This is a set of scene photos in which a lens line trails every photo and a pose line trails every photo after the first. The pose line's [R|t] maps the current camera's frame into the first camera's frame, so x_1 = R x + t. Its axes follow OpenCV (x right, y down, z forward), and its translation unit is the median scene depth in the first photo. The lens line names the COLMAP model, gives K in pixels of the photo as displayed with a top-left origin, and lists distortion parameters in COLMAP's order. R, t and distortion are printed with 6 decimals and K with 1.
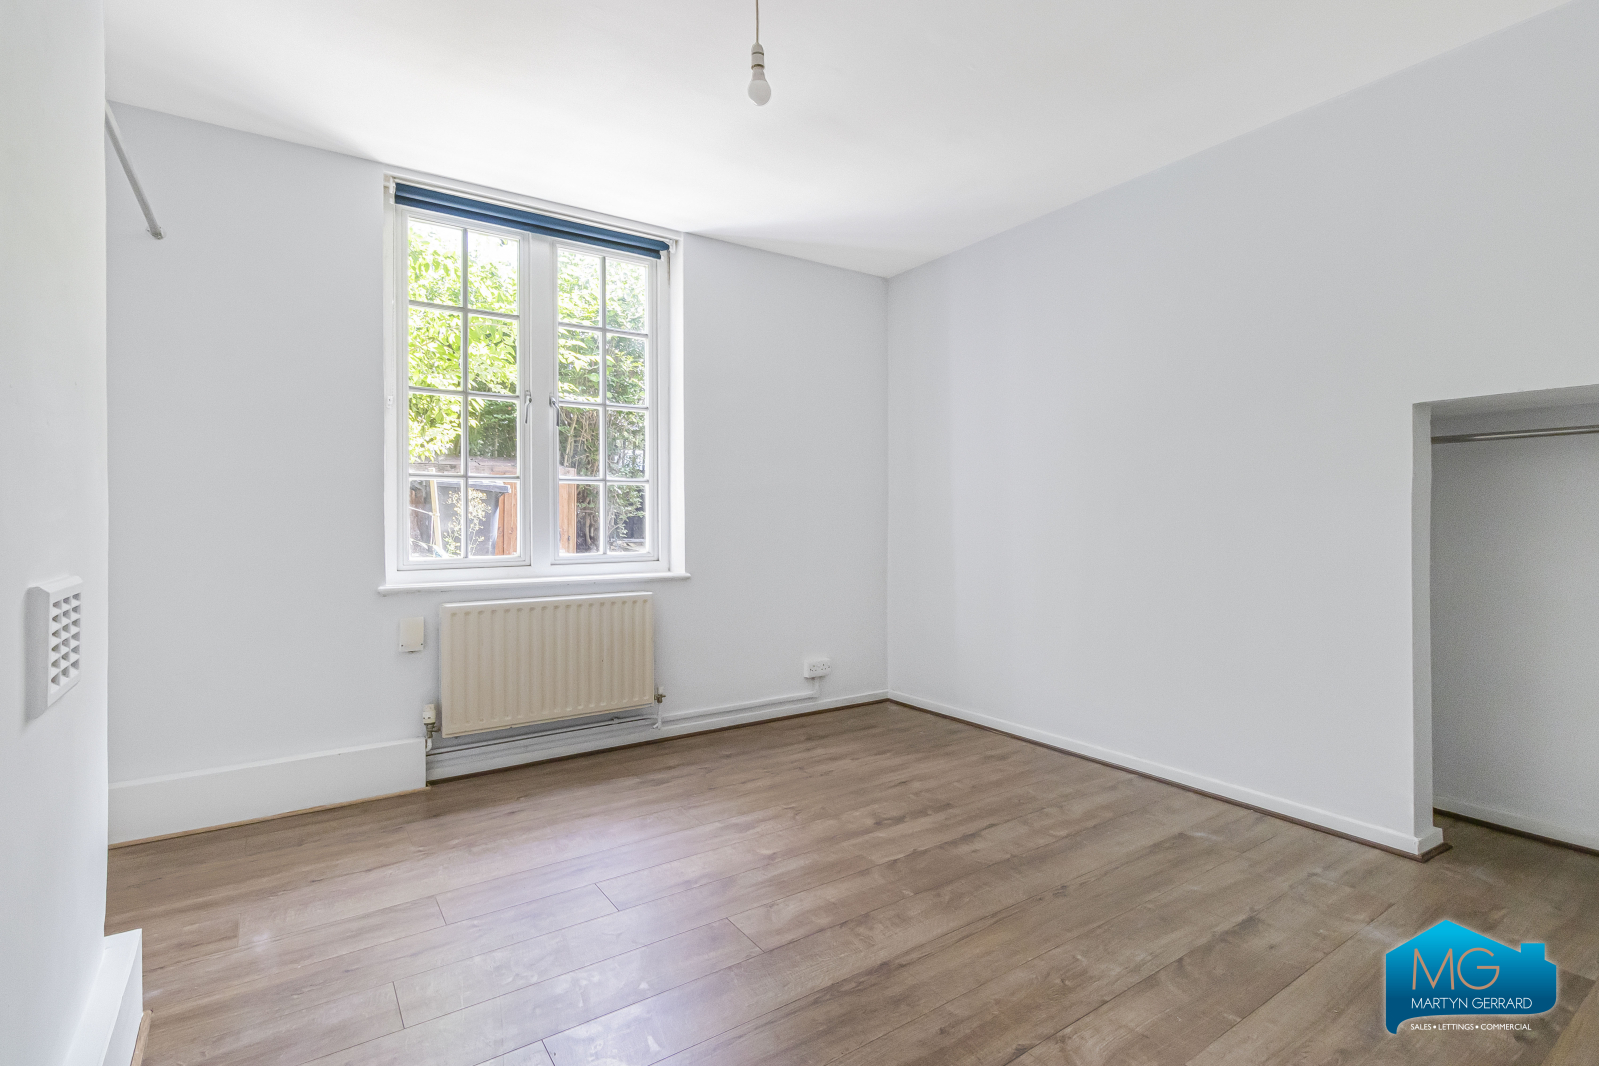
lens RADIAL K [[772.3, 0, 792.4], [0, 772.3, 516.5], [0, 0, 1]] dist [0.000485, -0.000034]
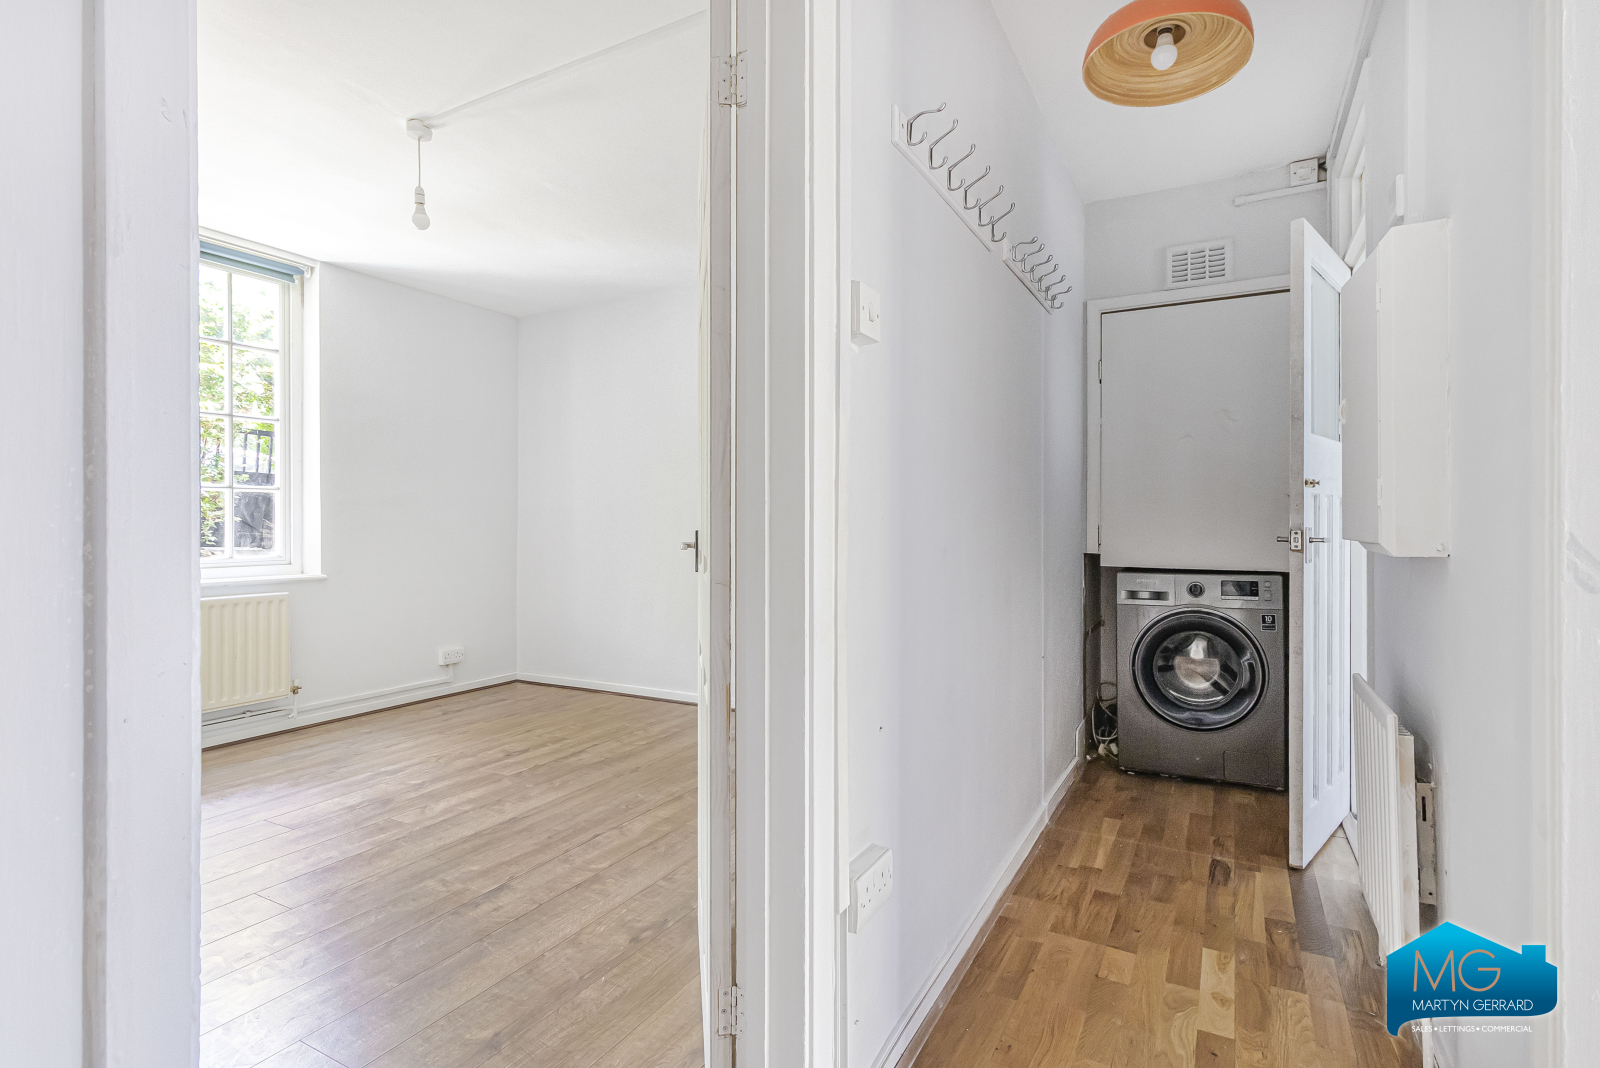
lens RADIAL K [[772.7, 0, 792.9], [0, 772.7, 517.5], [0, 0, 1]] dist [0.000485, -0.000034]
pose [[0.894354, 0.004726, 0.447335, -0.046066], [-0.001204, 0.999966, -0.008156, 0.000920], [-0.447358, 0.006756, 0.894329, -0.404133]]
